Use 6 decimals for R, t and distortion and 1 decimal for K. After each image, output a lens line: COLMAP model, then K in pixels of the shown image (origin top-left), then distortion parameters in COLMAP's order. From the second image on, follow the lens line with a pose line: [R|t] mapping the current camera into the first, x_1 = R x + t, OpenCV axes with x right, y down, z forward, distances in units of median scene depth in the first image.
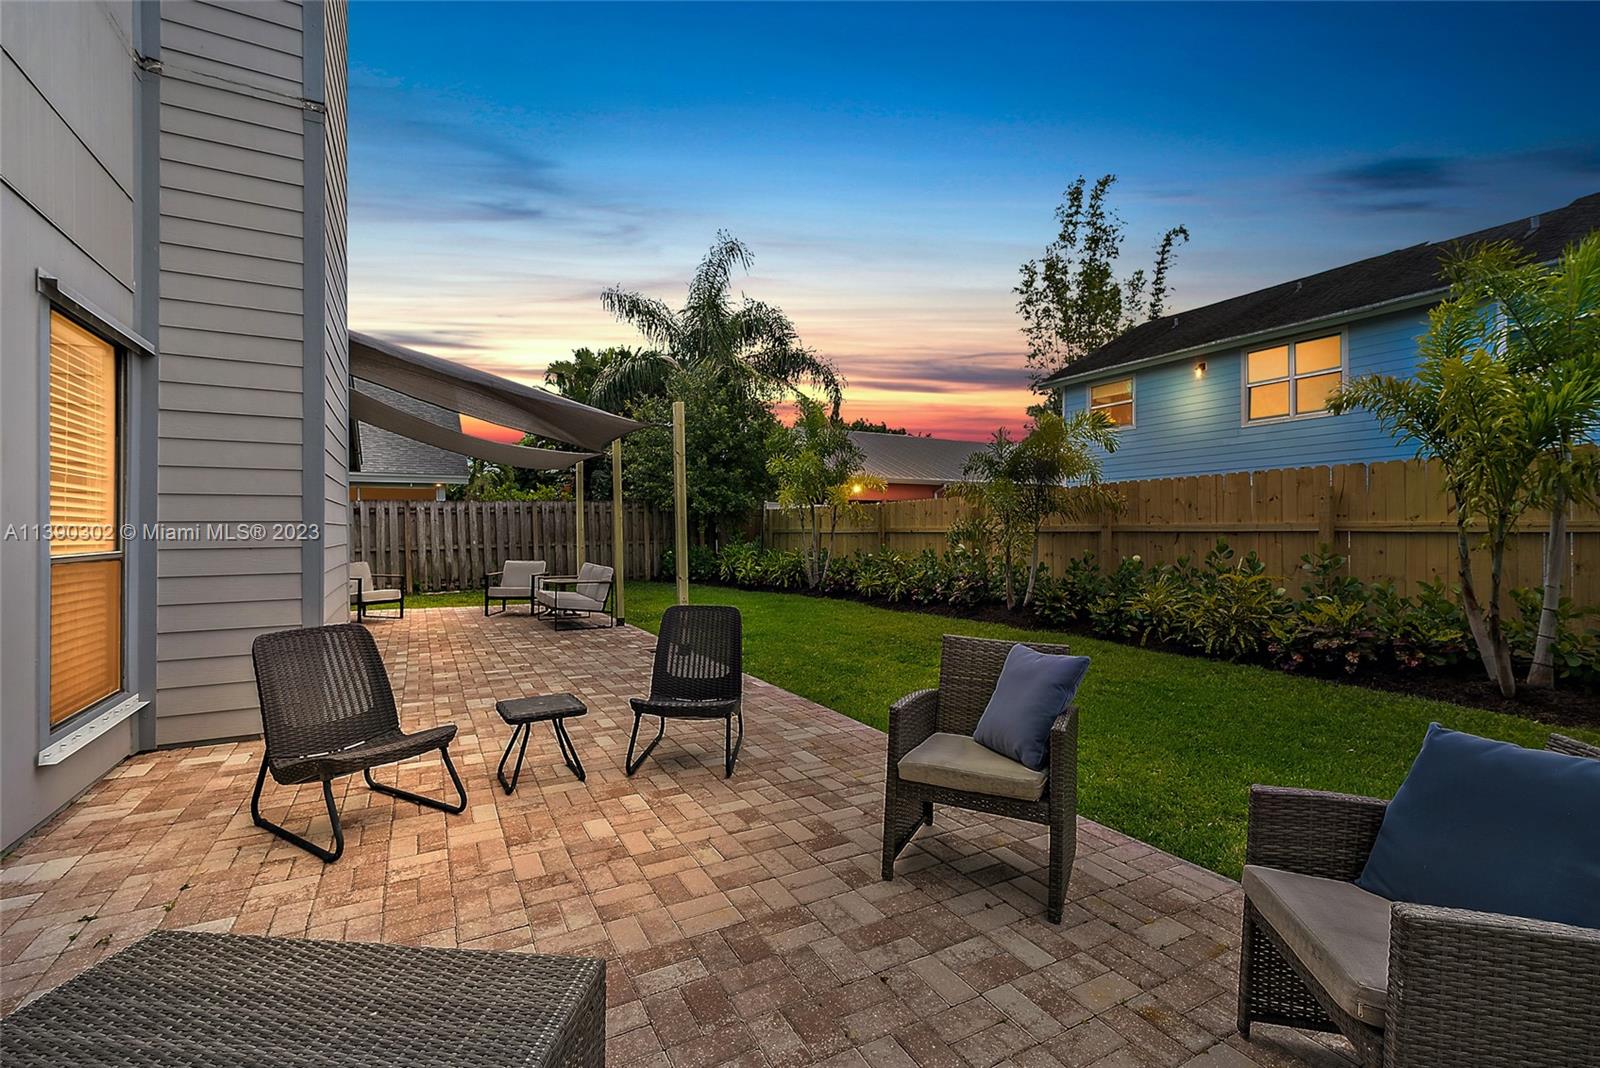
lens RADIAL K [[708.4, 0, 798.7], [0, 708.4, 535.2], [0, 0, 1]] dist [-0.001022, -0.000424]
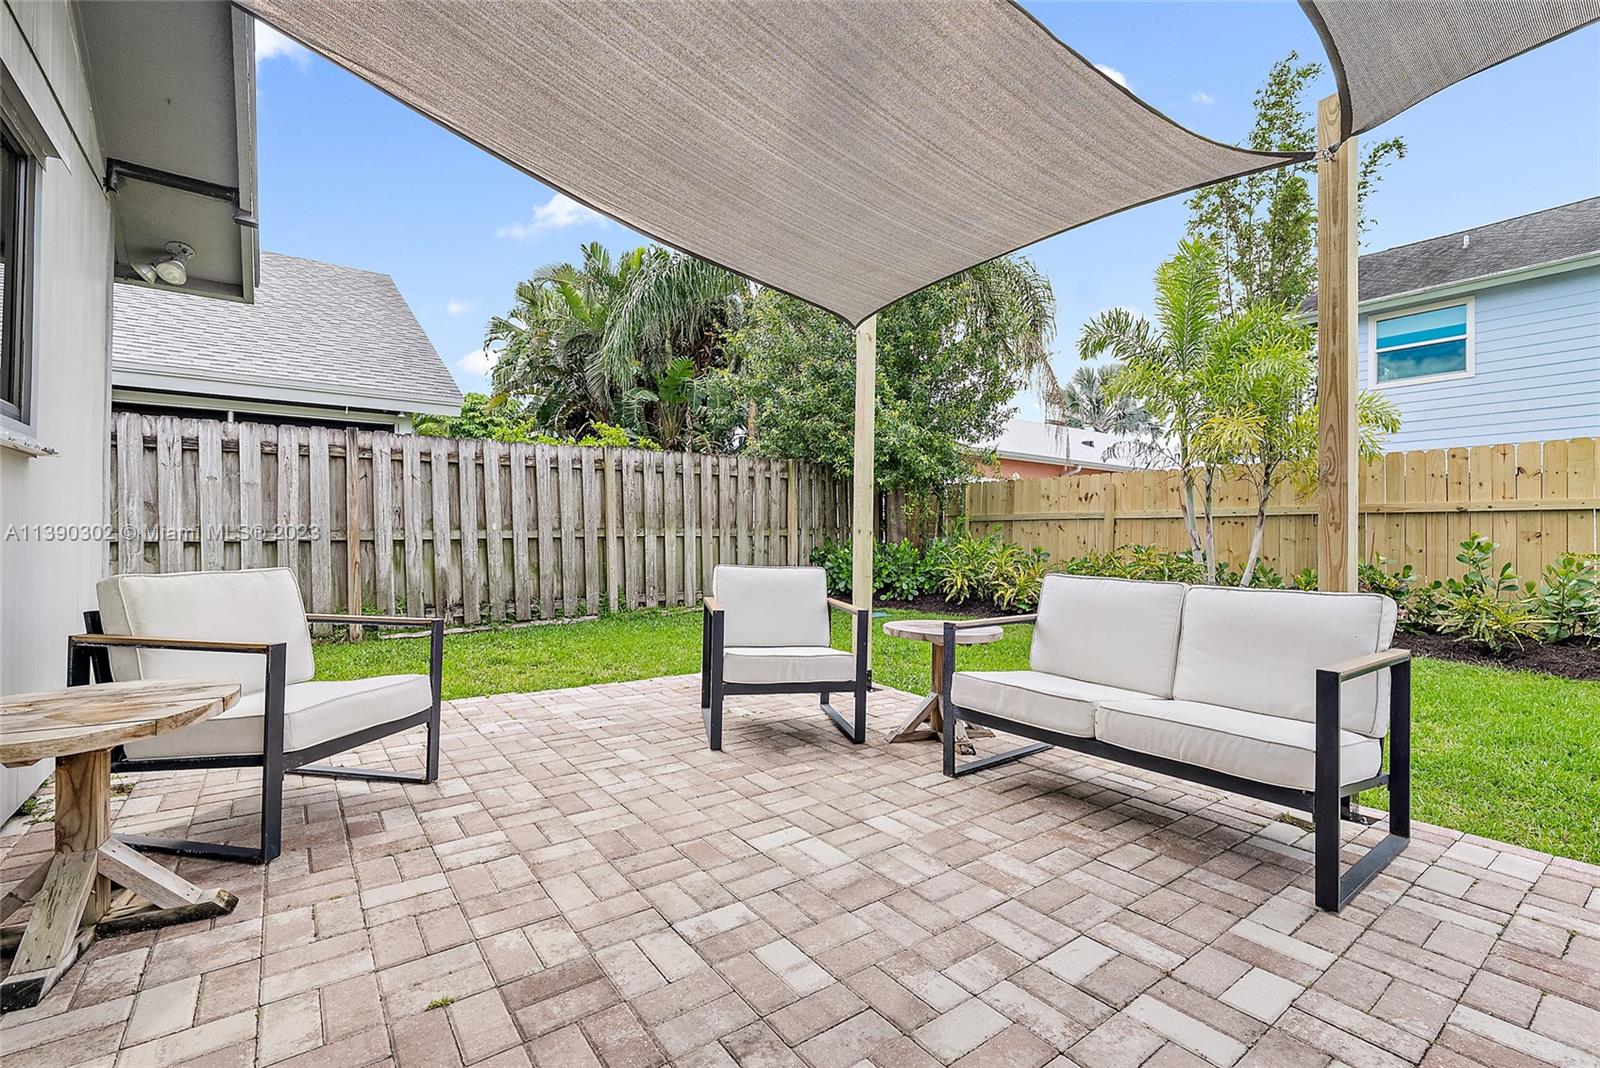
lens RADIAL K [[708.4, 0, 803.8], [0, 708.4, 536.0], [0, 0, 1]] dist [-0.001022, -0.000424]
pose [[0.989825, 0.011263, 0.141843, -0.318800], [-0.010687, 0.999931, -0.004826, 0.016730], [-0.141888, 0.003261, 0.989877, 0.494165]]
